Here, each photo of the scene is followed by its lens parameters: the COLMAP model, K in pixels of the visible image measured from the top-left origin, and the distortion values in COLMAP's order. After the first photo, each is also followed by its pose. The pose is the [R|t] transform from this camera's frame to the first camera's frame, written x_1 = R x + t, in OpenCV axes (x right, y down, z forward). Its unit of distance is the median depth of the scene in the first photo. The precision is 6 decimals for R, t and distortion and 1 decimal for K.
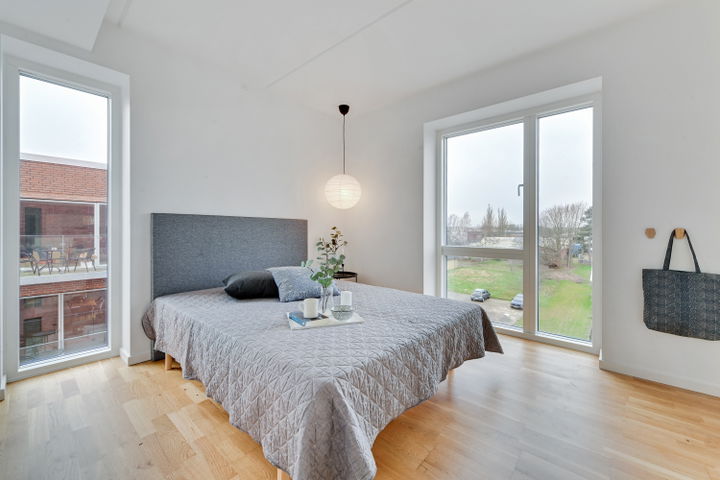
lens RADIAL K [[291.6, 0, 362.4], [0, 291.6, 231.2], [0, 0, 1]] dist [-0.001922, -0.000230]
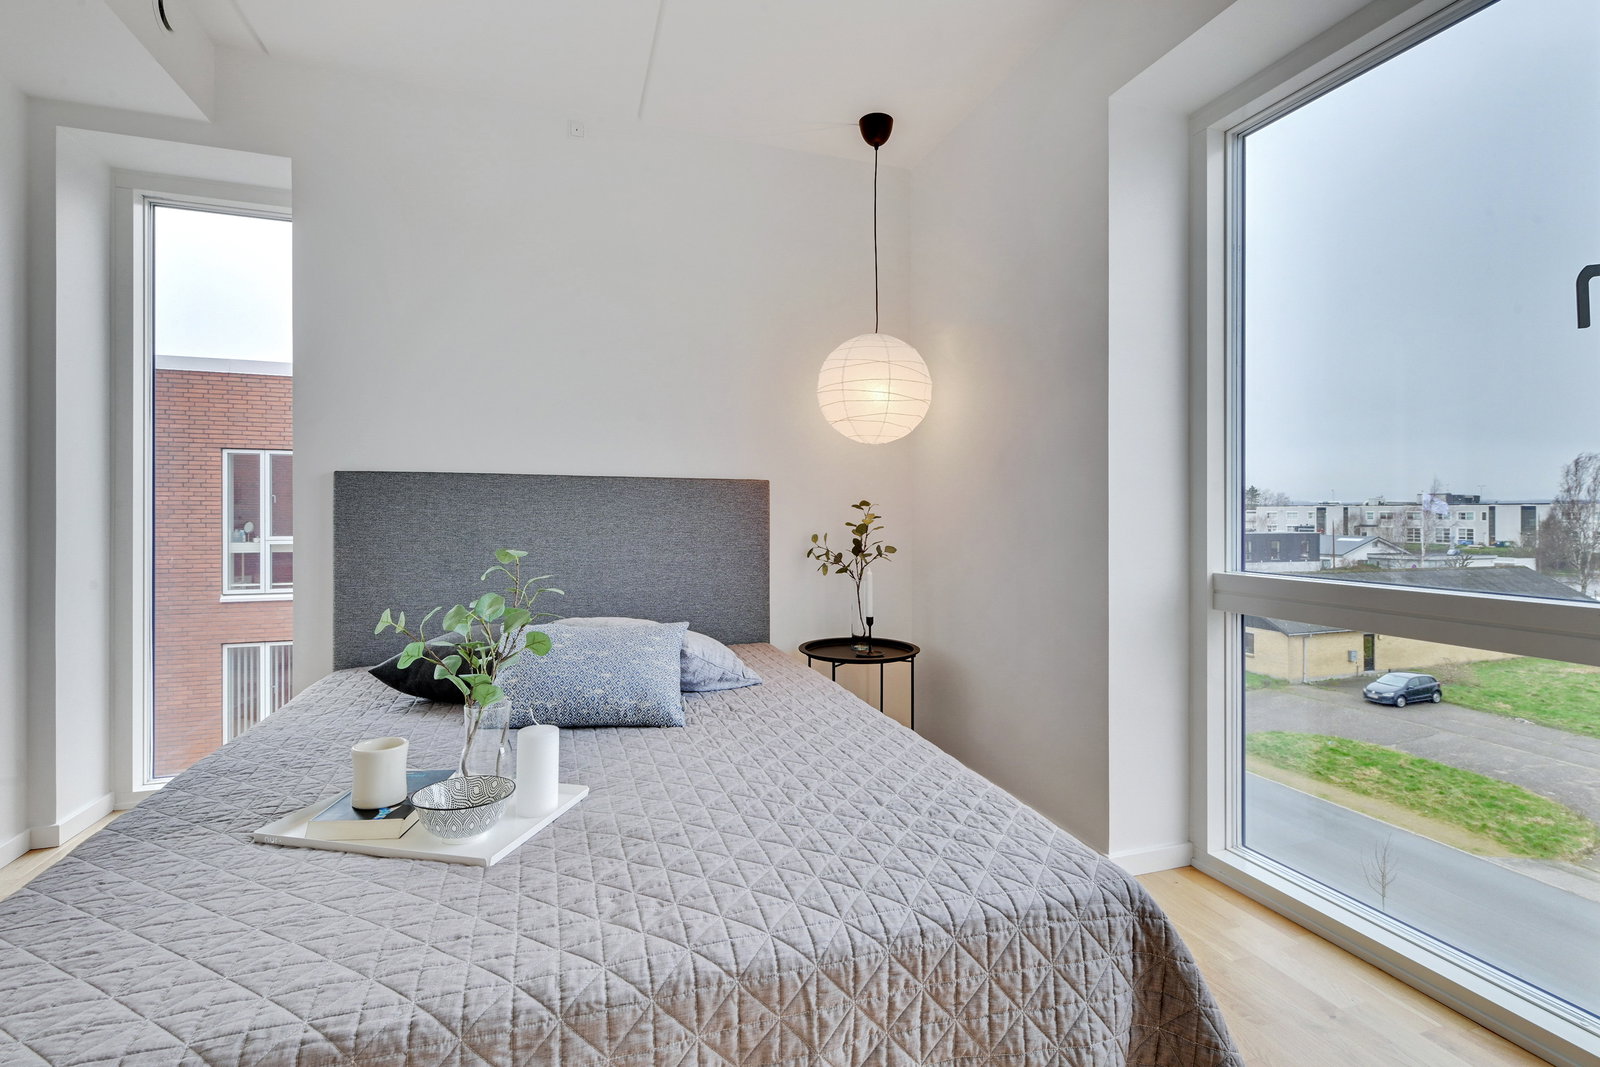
lens RADIAL K [[739.3, 0, 804.8], [0, 739.3, 515.3], [0, 0, 1]] dist [0.001337, 0.000107]
pose [[0.868097, 0.000149, -0.496395, 0.408396], [-0.000039, 1.000000, 0.000233, 0.001995], [0.496395, -0.000183, 0.868097, 0.399785]]
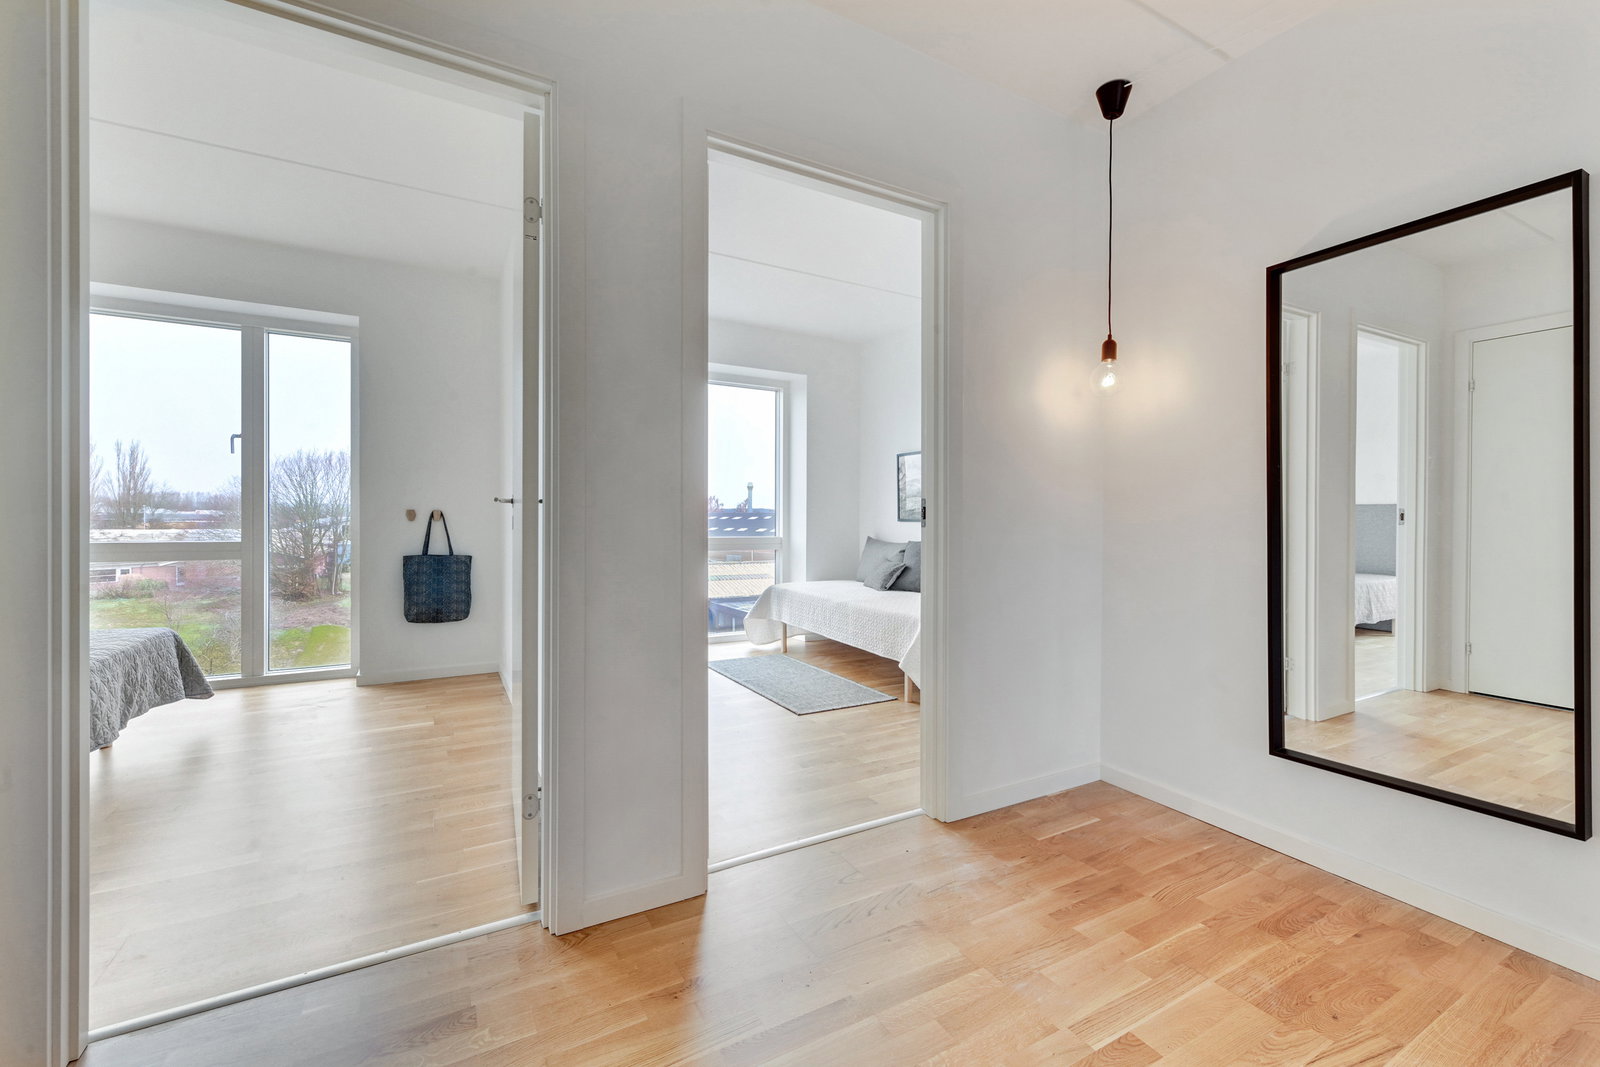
lens RADIAL K [[666.6, 0, 801.9], [0, 666.6, 517.1], [0, 0, 1]] dist [0.019661, -0.000248]
pose [[0.339376, -0.003568, 0.940644, -0.468970], [-0.003028, 0.999983, 0.004885, -0.000959], [-0.940646, -0.004506, 0.339359, -0.718240]]
